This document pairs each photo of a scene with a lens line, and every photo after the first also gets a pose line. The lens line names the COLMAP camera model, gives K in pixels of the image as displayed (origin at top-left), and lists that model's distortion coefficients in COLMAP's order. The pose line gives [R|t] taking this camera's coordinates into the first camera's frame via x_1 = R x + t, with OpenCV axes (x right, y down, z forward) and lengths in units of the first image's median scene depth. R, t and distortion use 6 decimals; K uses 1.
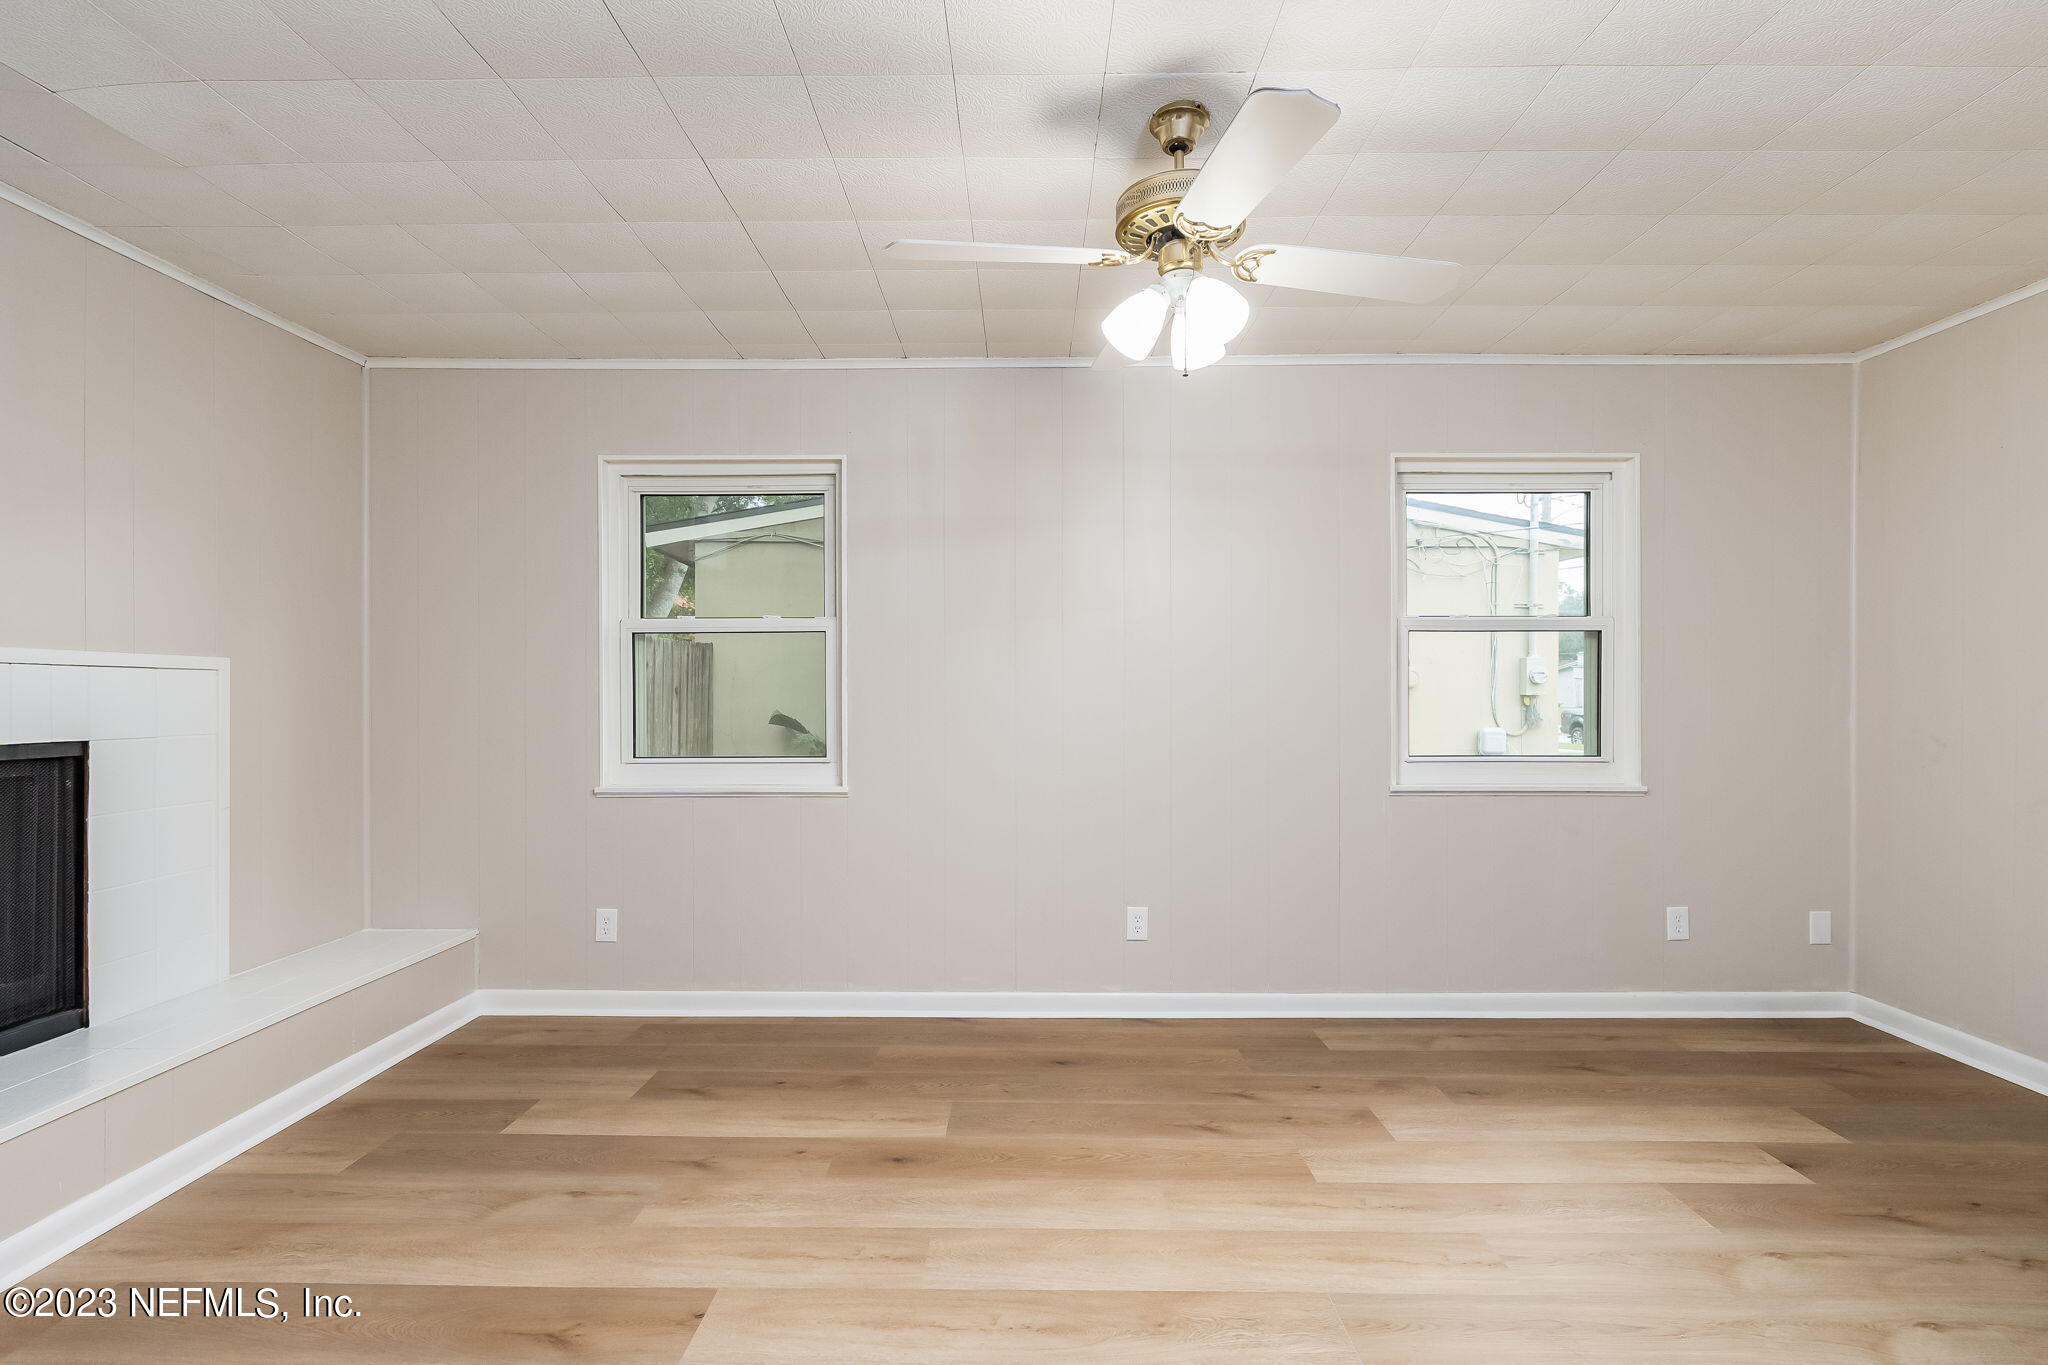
lens RADIAL K [[973.9, 0, 1019.7], [0, 973.9, 687.2], [0, 0, 1]] dist [0.003569, -0.001849]
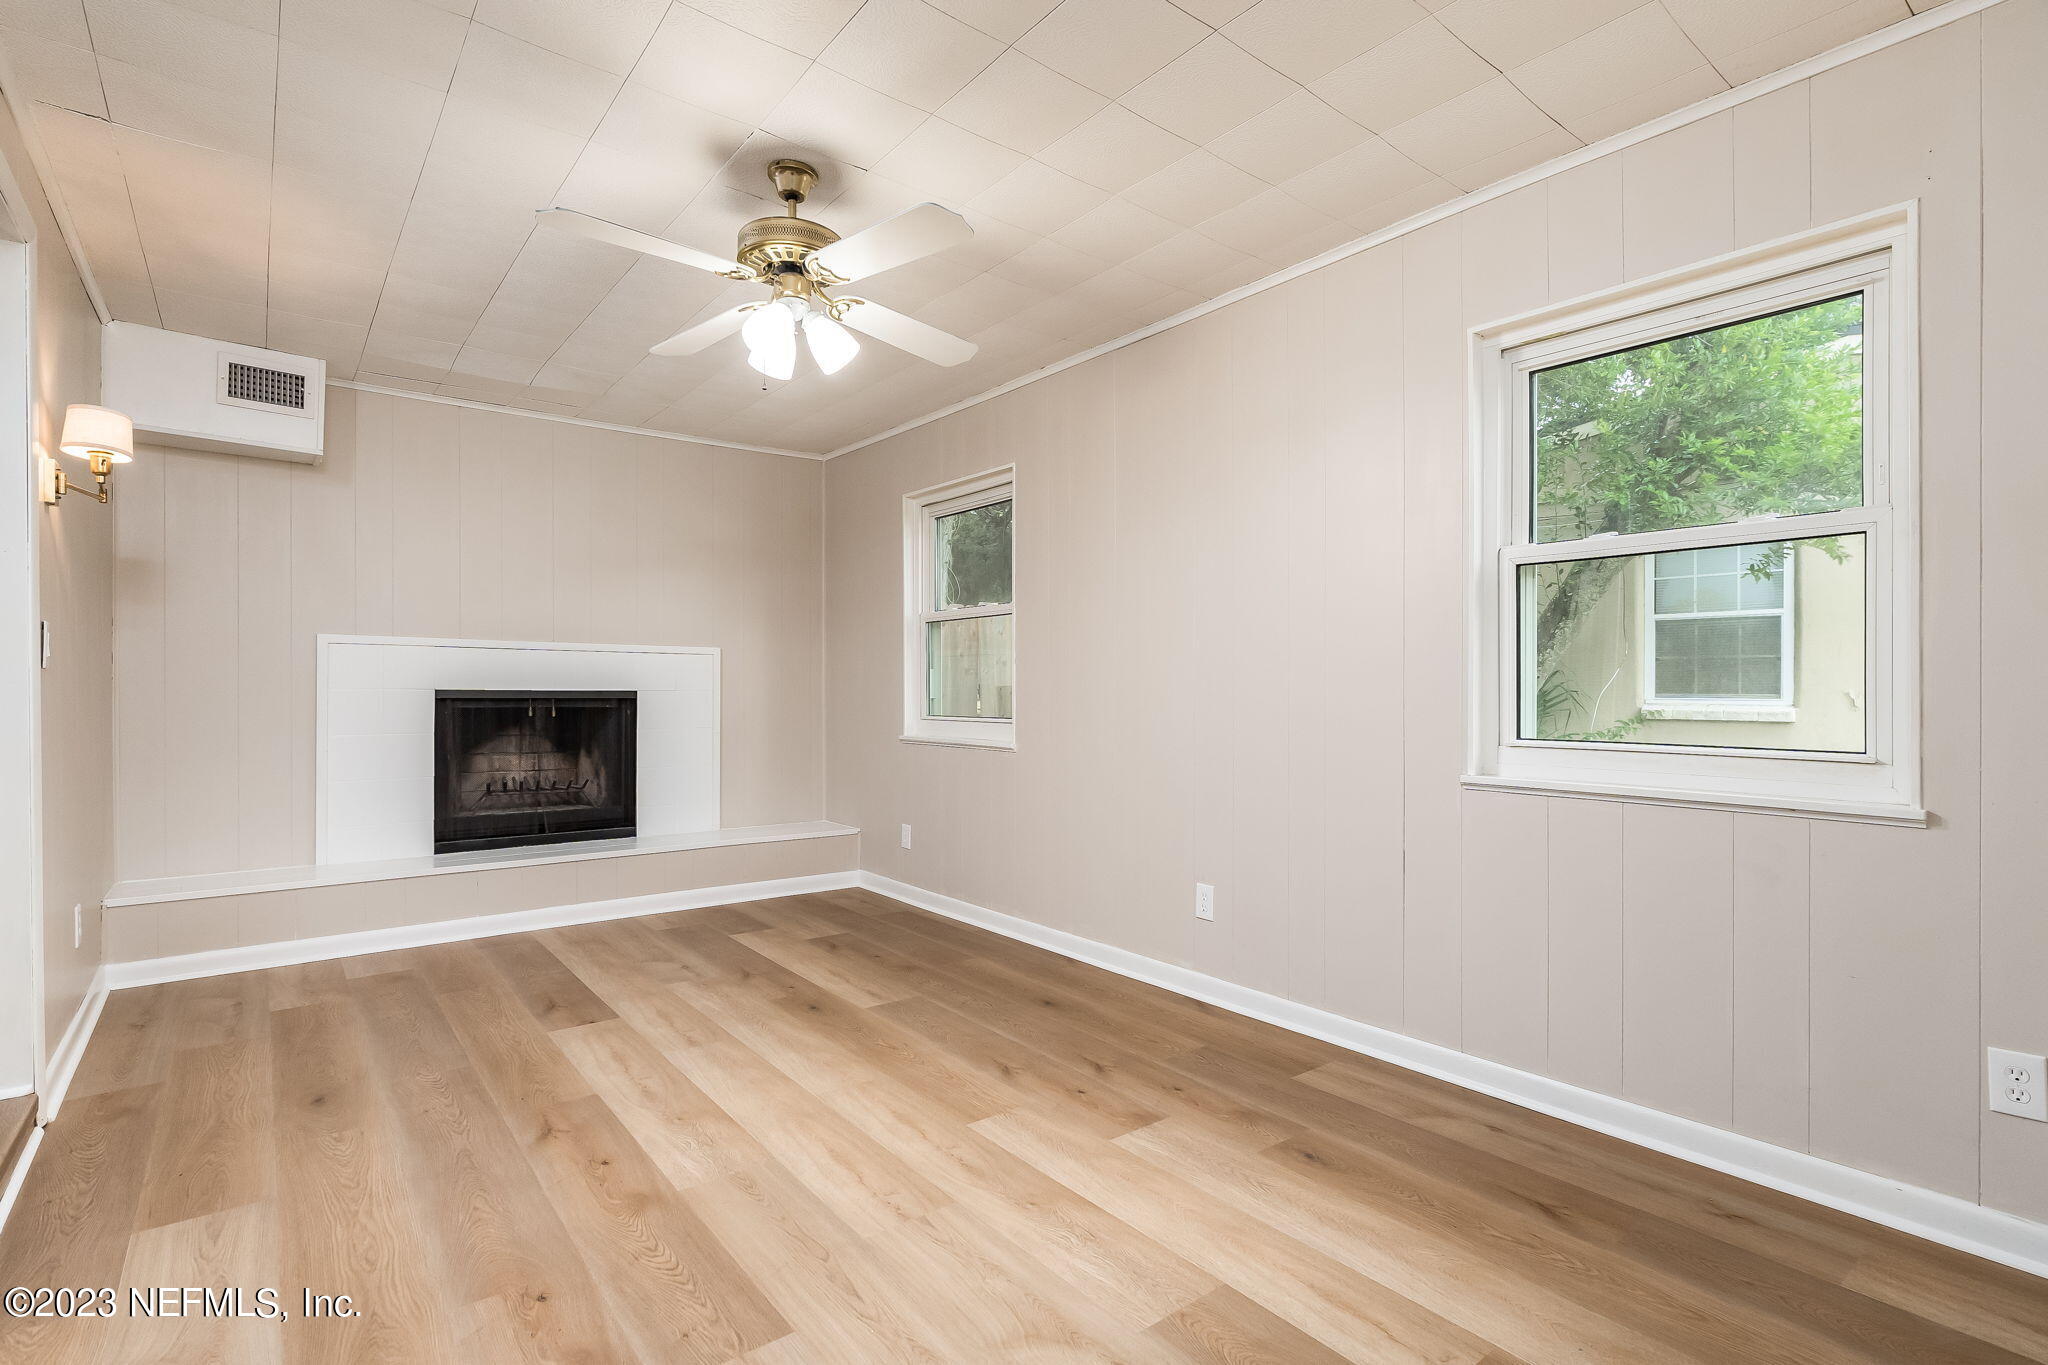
lens RADIAL K [[973.9, 0, 1023.1], [0, 973.9, 684.4], [0, 0, 1]] dist [0.003569, -0.001849]
pose [[0.626749, -0.001885, -0.779219, 1.072612], [0.001165, 0.999998, -0.001481, 0.046888], [0.779221, 0.000020, 0.626750, 0.386734]]
